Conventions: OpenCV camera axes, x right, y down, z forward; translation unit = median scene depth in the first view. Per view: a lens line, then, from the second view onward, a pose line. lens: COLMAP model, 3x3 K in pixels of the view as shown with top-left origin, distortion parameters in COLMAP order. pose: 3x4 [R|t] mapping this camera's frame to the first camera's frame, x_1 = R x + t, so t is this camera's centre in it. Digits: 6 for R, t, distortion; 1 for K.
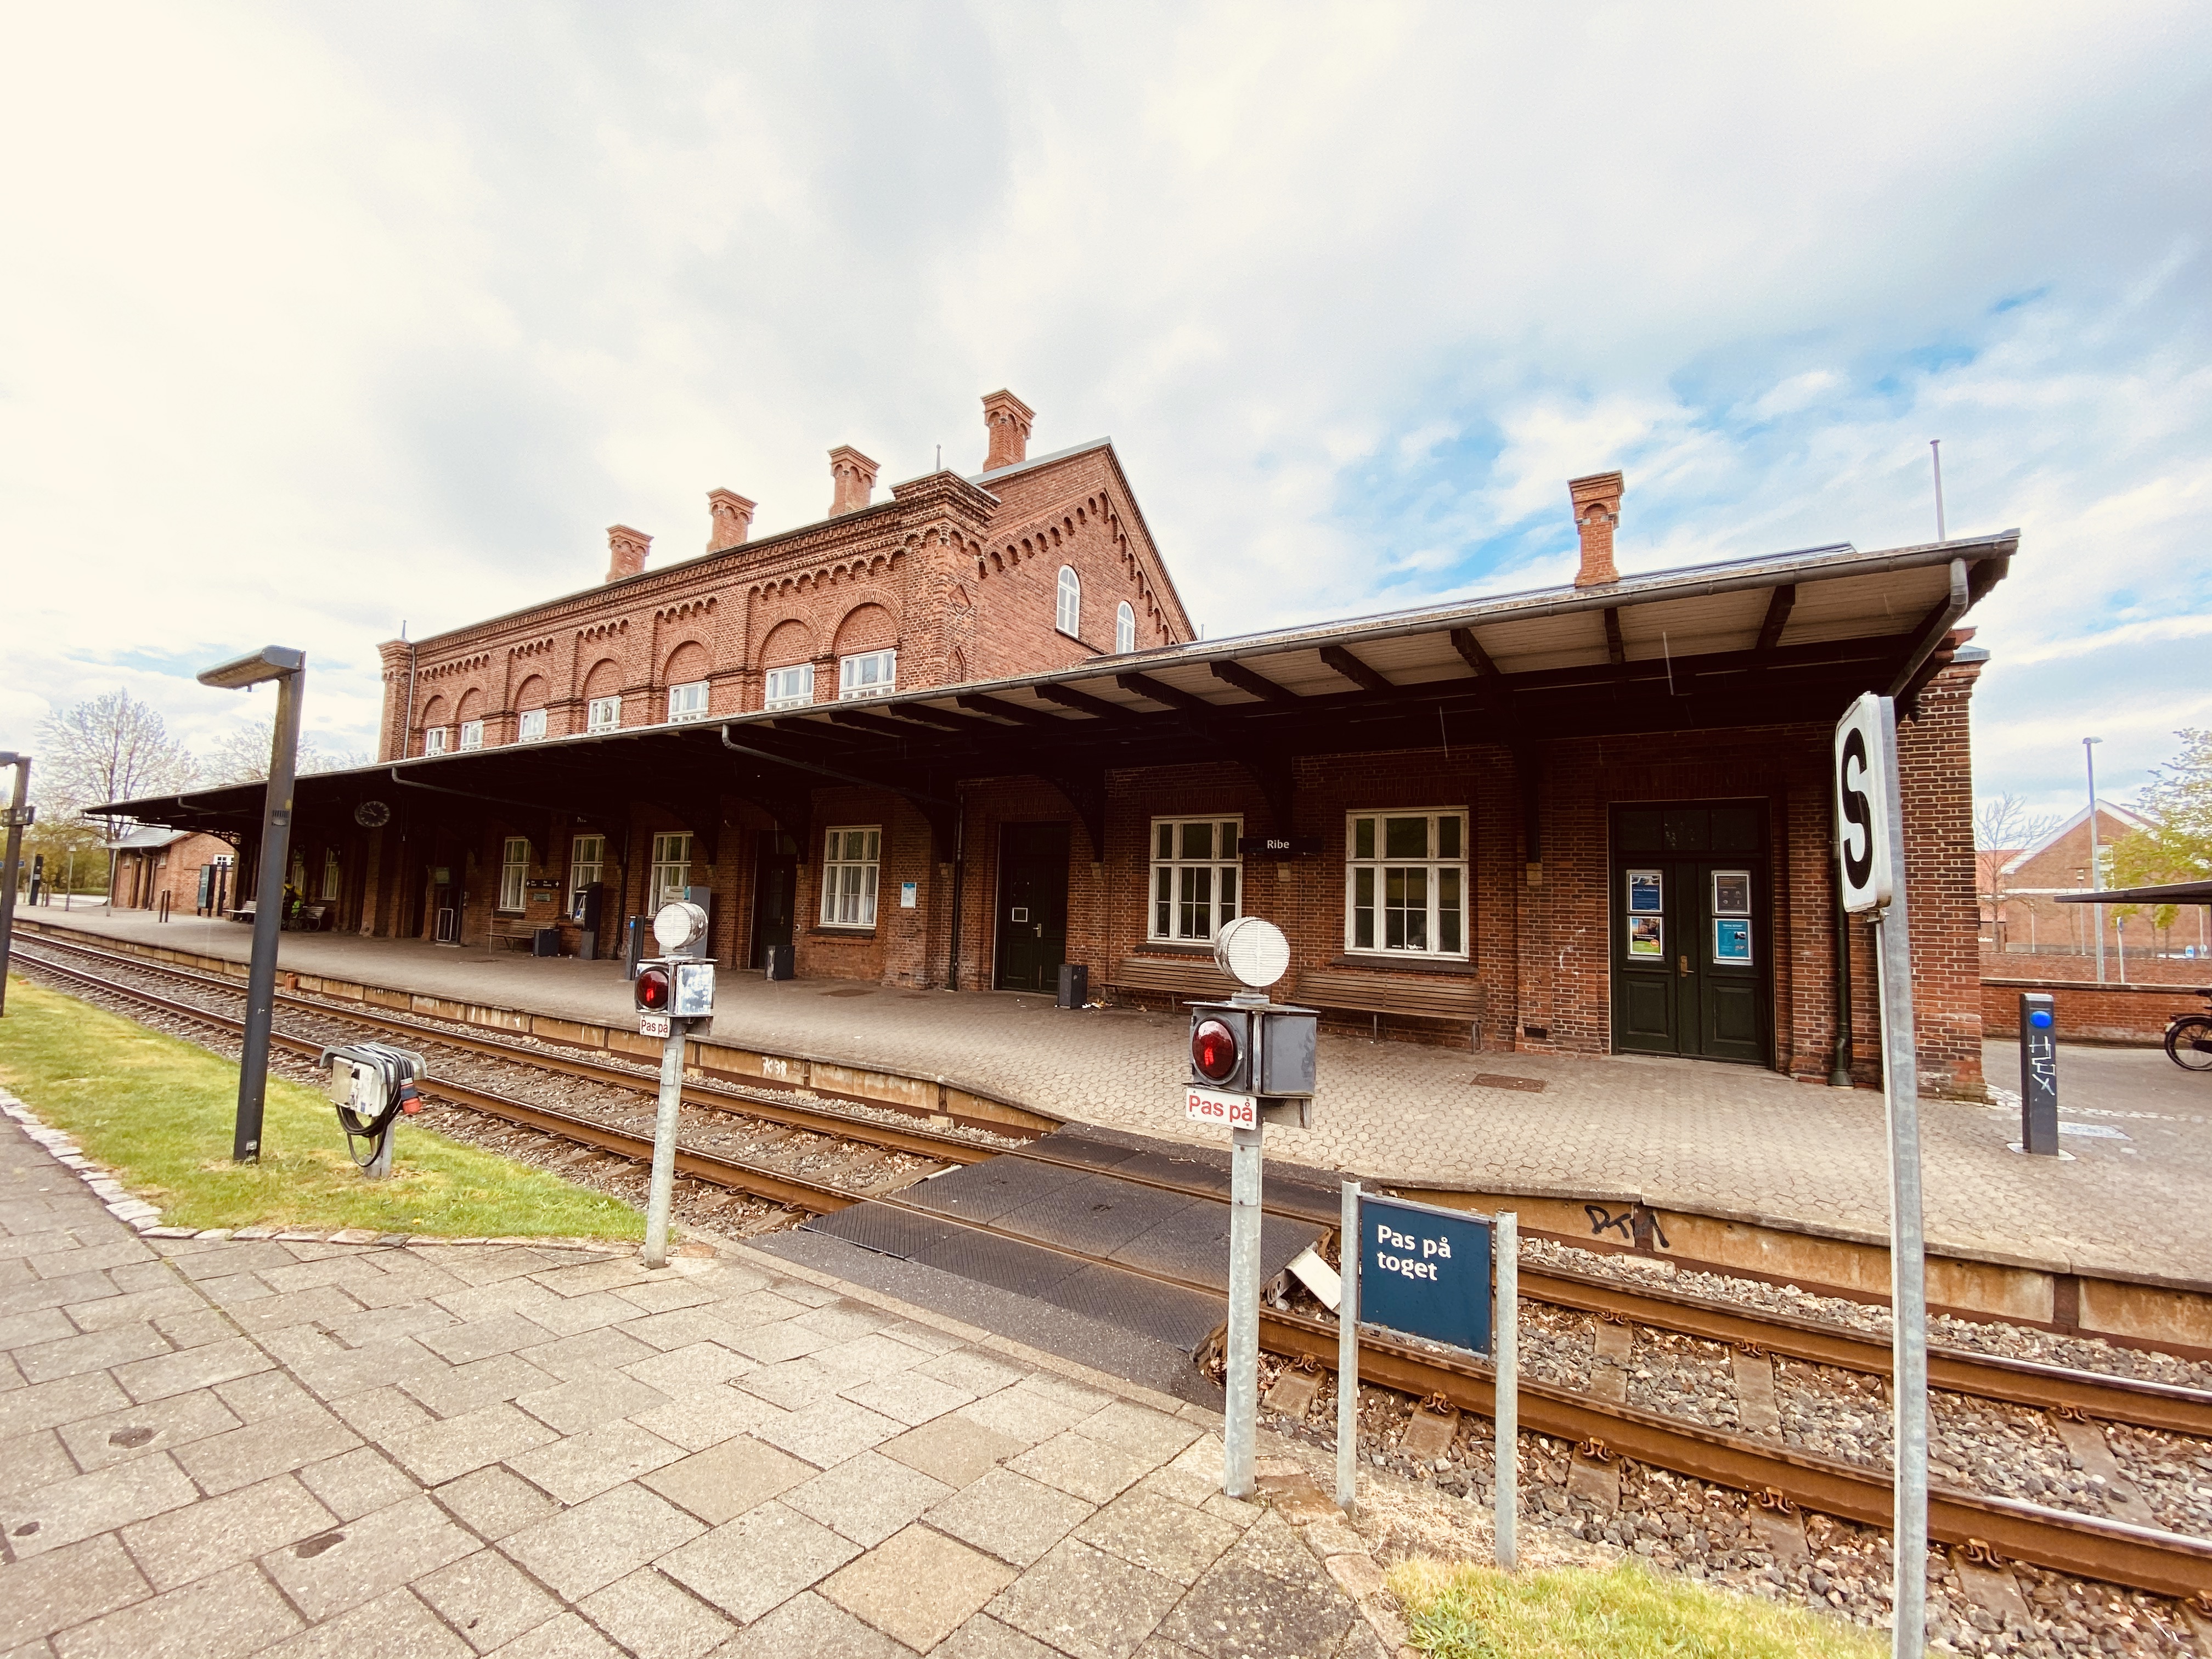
lens RADIAL K [[892.1, 0, 1107.6], [0, 892.1, 833.6], [0, 0, 1]] dist [0.027781, -0.023215]
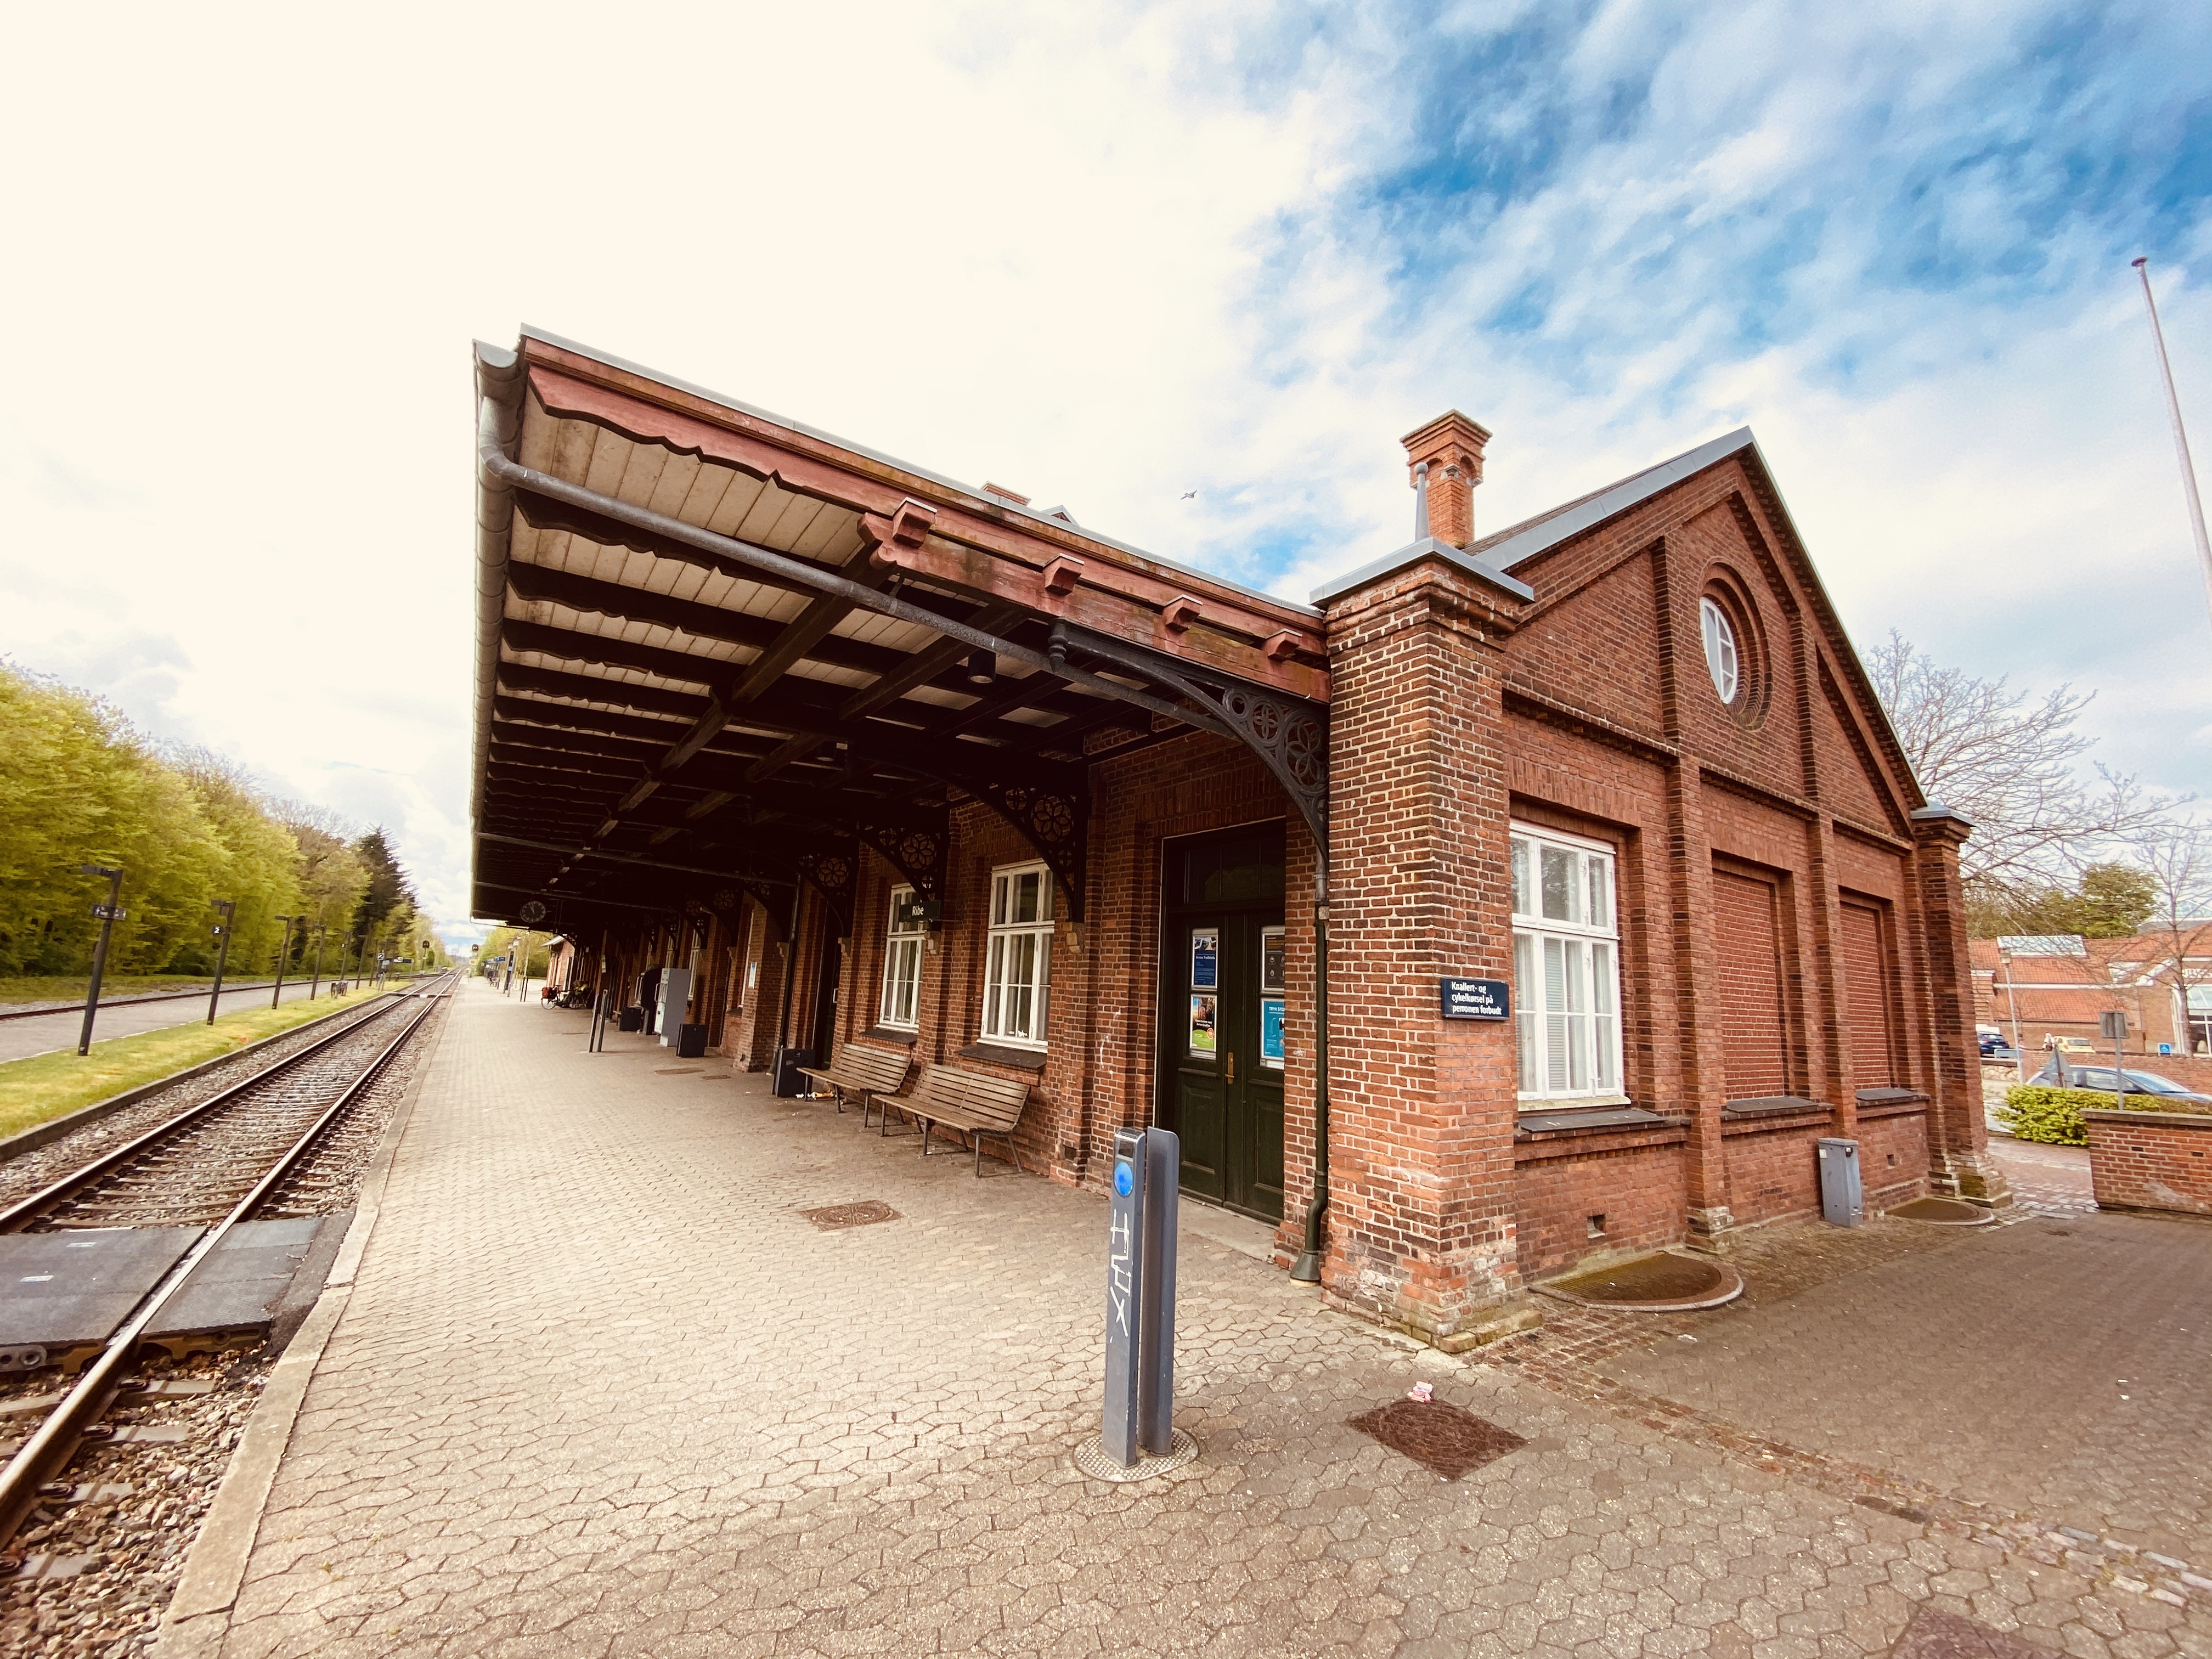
lens RADIAL K [[892.1, 0, 1107.6], [0, 892.1, 833.6], [0, 0, 1]] dist [0.027781, -0.023215]
pose [[0.910144, -0.066000, -0.409002, 0.822334], [0.024966, 0.994172, -0.104871, 0.037598], [0.413540, 0.085237, 0.906488, 0.319421]]
